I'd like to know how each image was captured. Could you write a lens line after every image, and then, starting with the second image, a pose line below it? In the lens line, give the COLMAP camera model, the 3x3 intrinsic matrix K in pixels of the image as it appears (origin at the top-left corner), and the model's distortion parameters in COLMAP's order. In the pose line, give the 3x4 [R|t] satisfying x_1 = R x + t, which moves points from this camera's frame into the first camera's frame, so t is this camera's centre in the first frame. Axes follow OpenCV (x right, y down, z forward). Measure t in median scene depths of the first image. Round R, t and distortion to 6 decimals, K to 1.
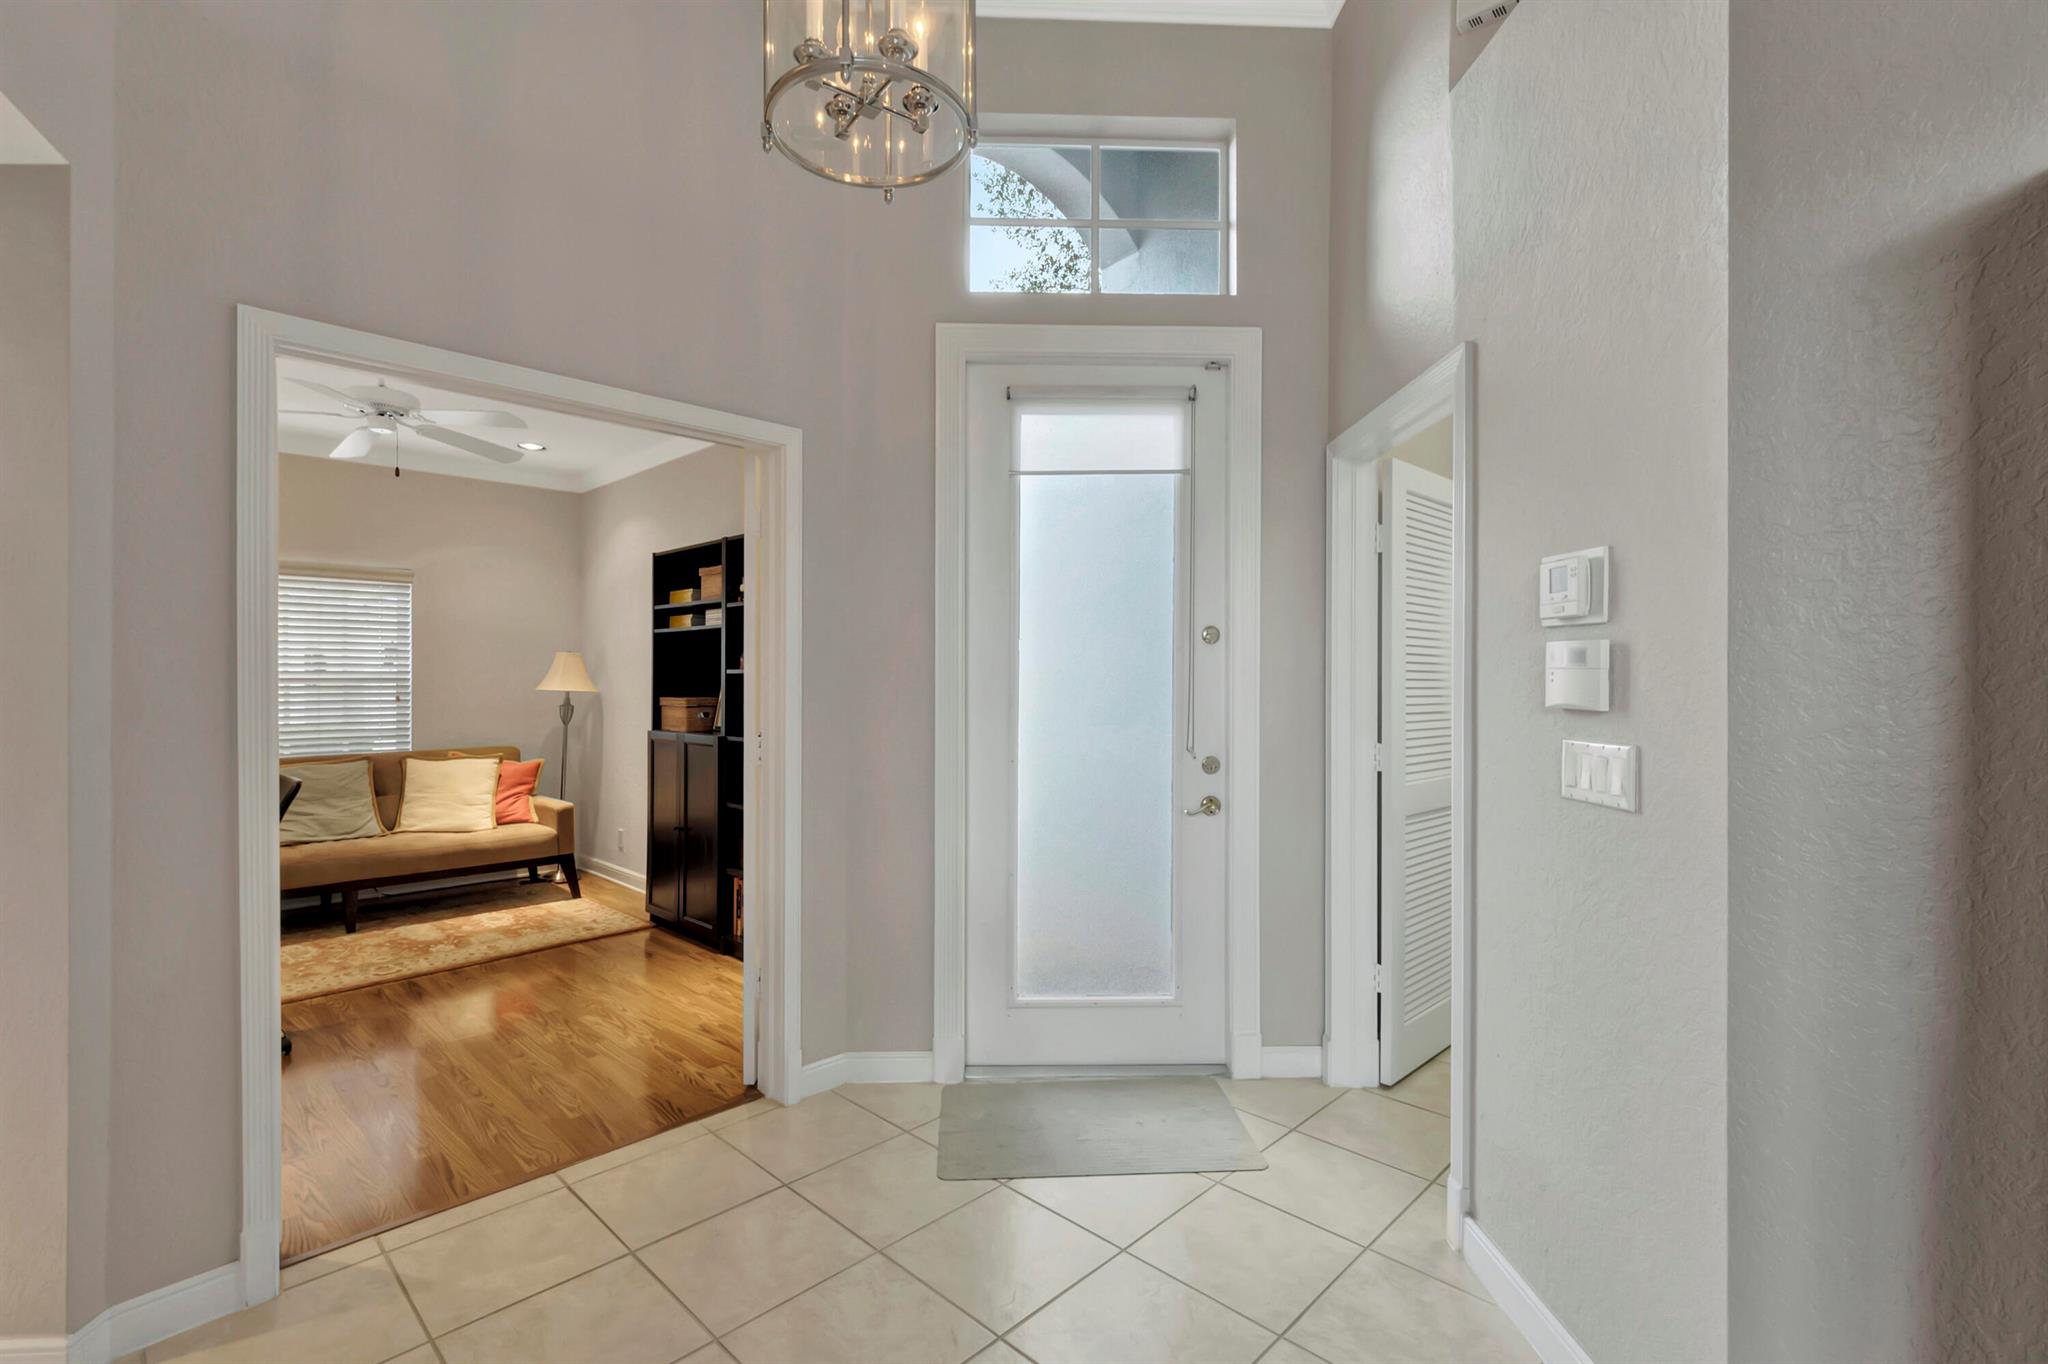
lens RADIAL K [[921.2, 0, 1026.7], [0, 921.2, 678.1], [0, 0, 1]] dist [0.005137, 0.001286]
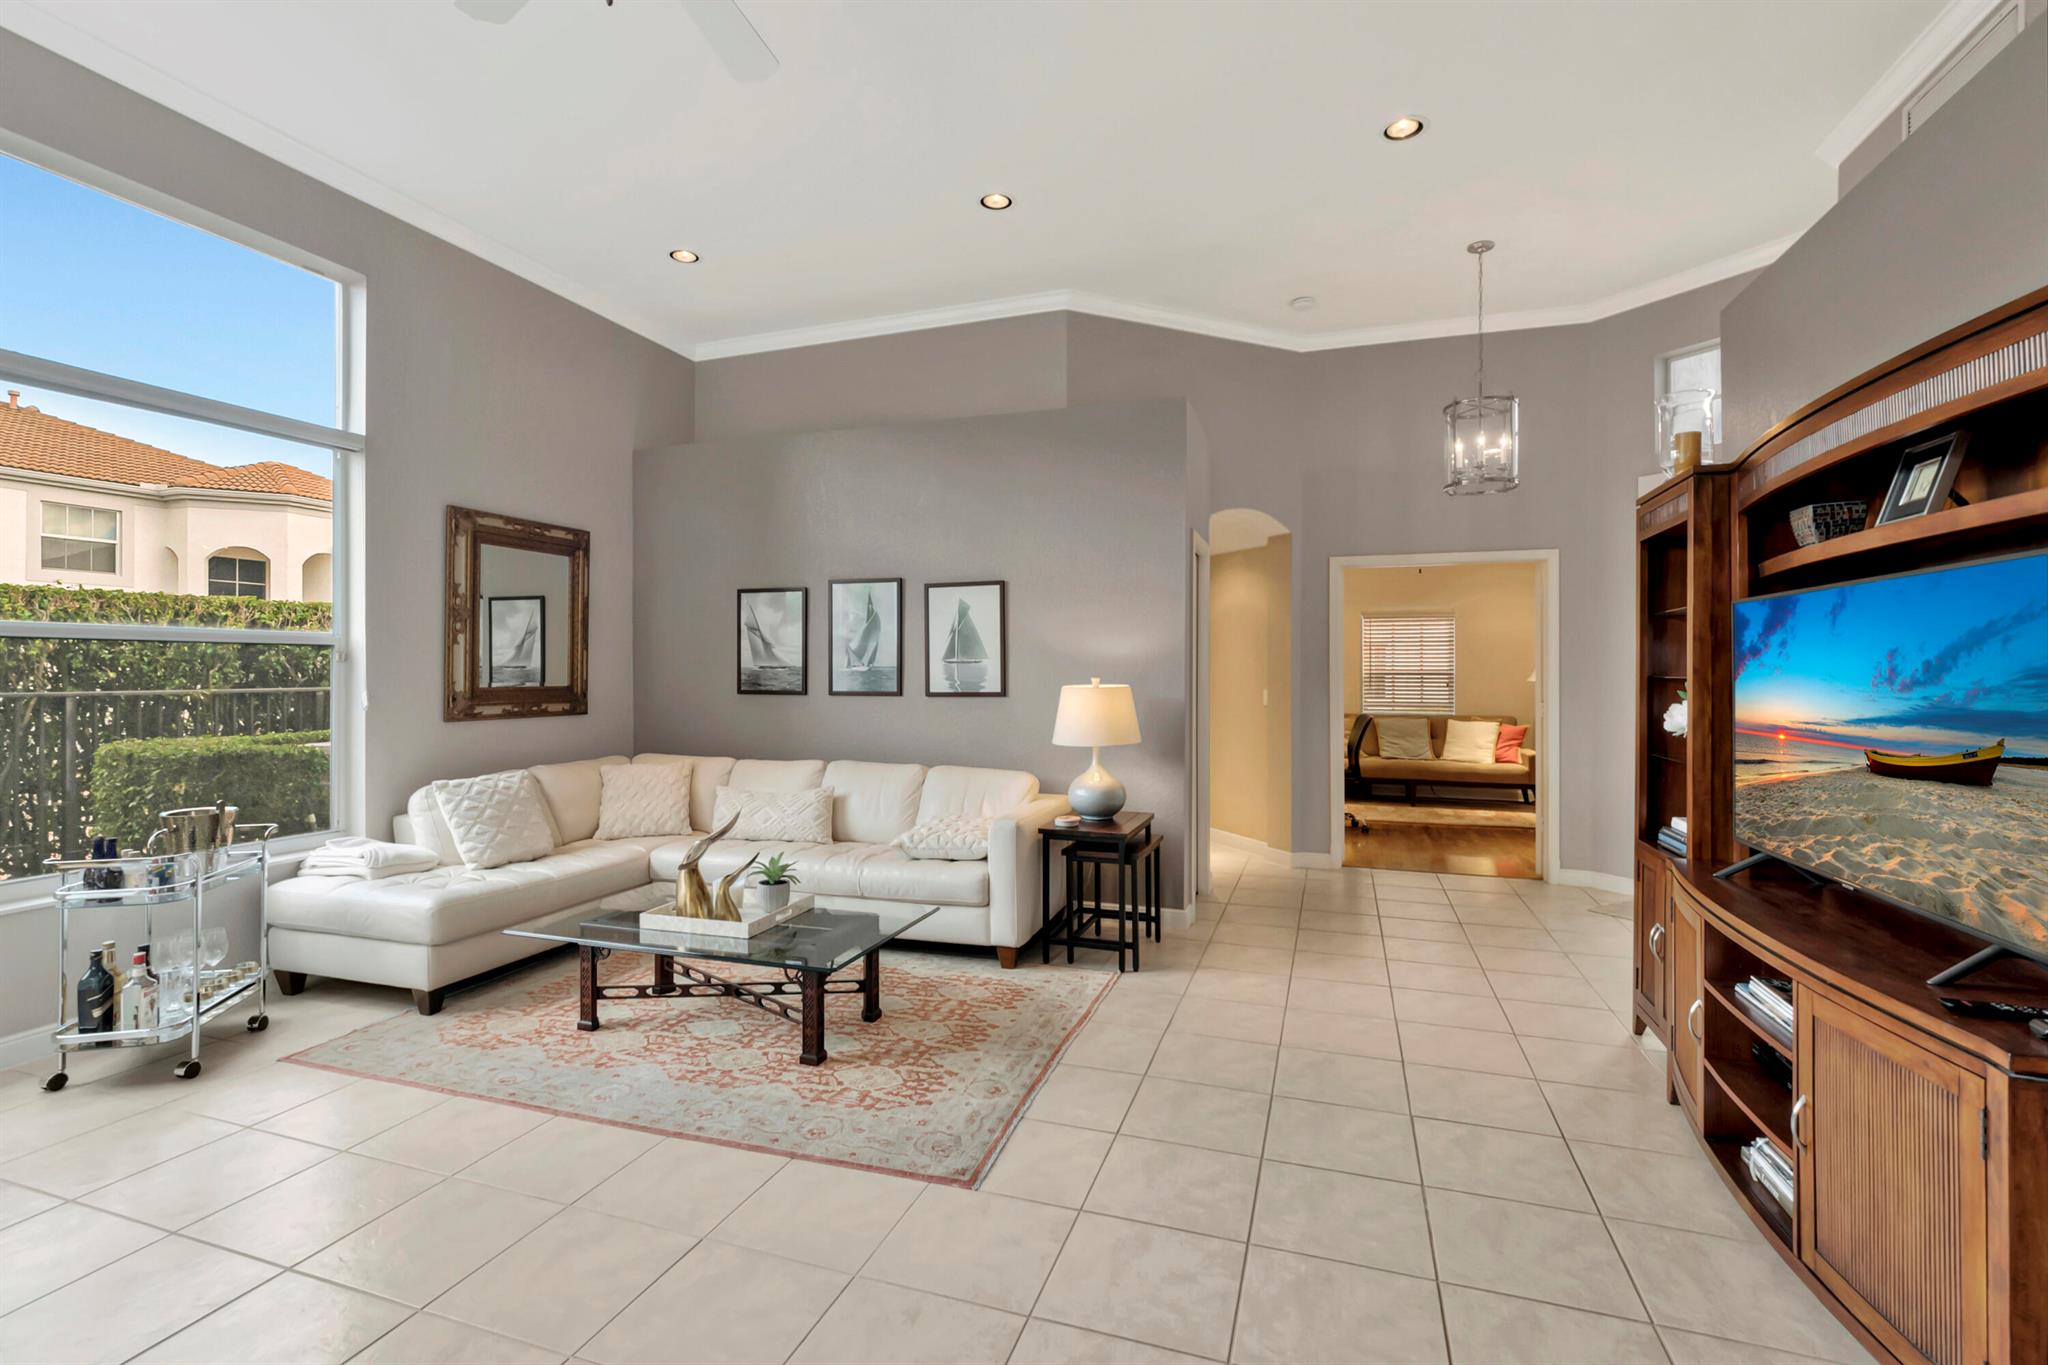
lens RADIAL K [[921.2, 0, 1010.8], [0, 921.2, 673.7], [0, 0, 1]] dist [0.005137, 0.001286]
pose [[0.416189, -0.001093, -0.909277, 0.843940], [0.002302, 0.999997, -0.000149, -0.000239], [0.909275, -0.002031, 0.416191, -0.706851]]
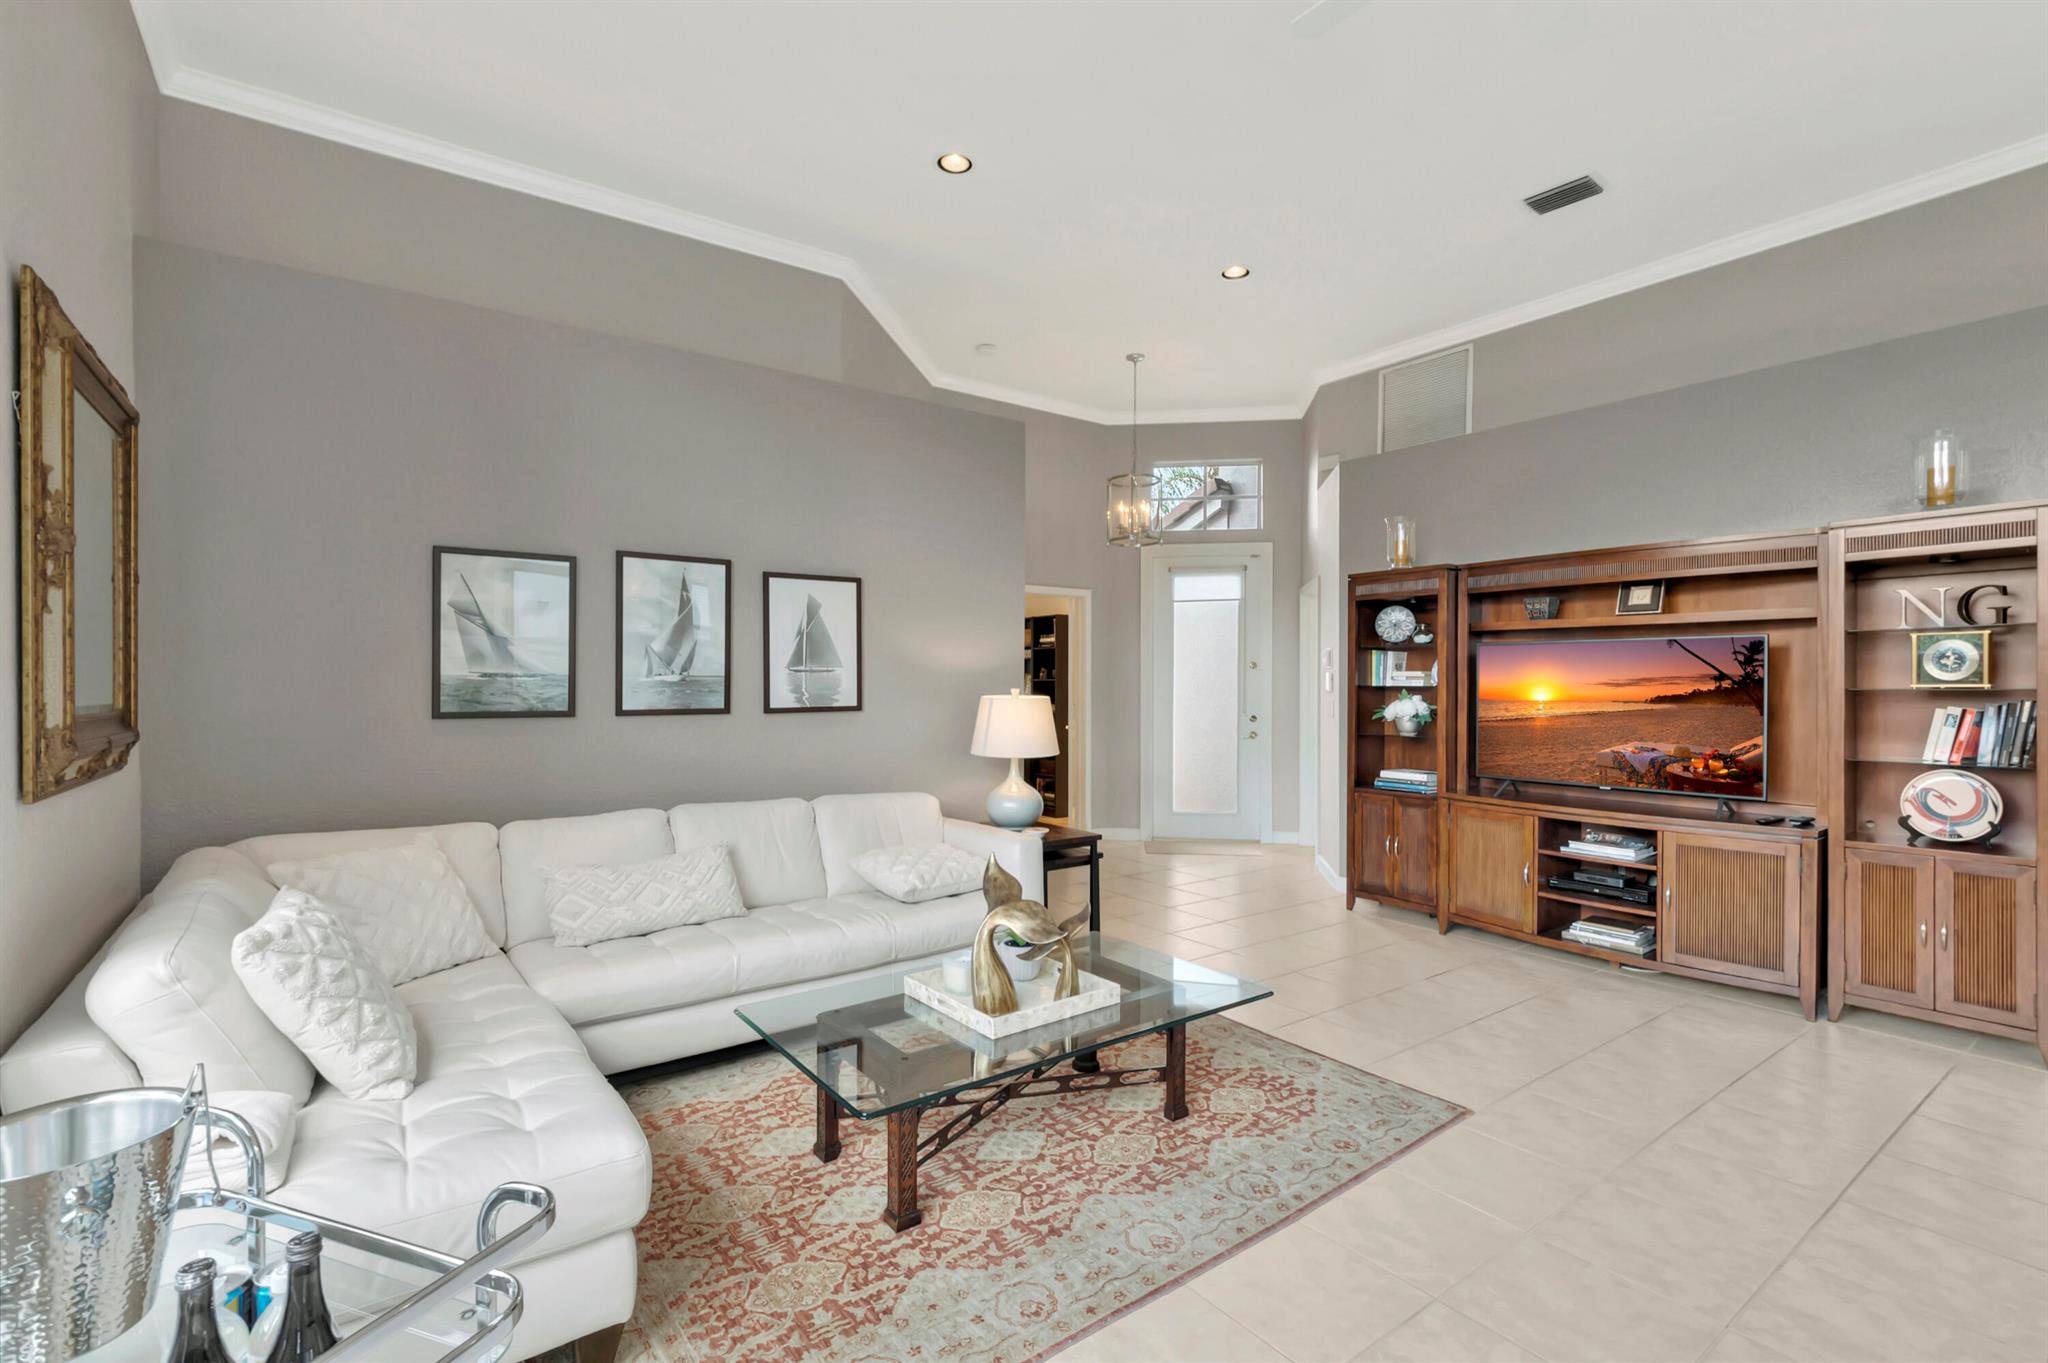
lens RADIAL K [[921.2, 0, 1018.2], [0, 921.2, 689.1], [0, 0, 1]] dist [0.005137, 0.001286]
pose [[0.984152, -0.003173, -0.177297, 0.015502], [0.004211, 0.999976, 0.005481, -0.000531], [0.177276, -0.006141, 0.984142, -1.283703]]
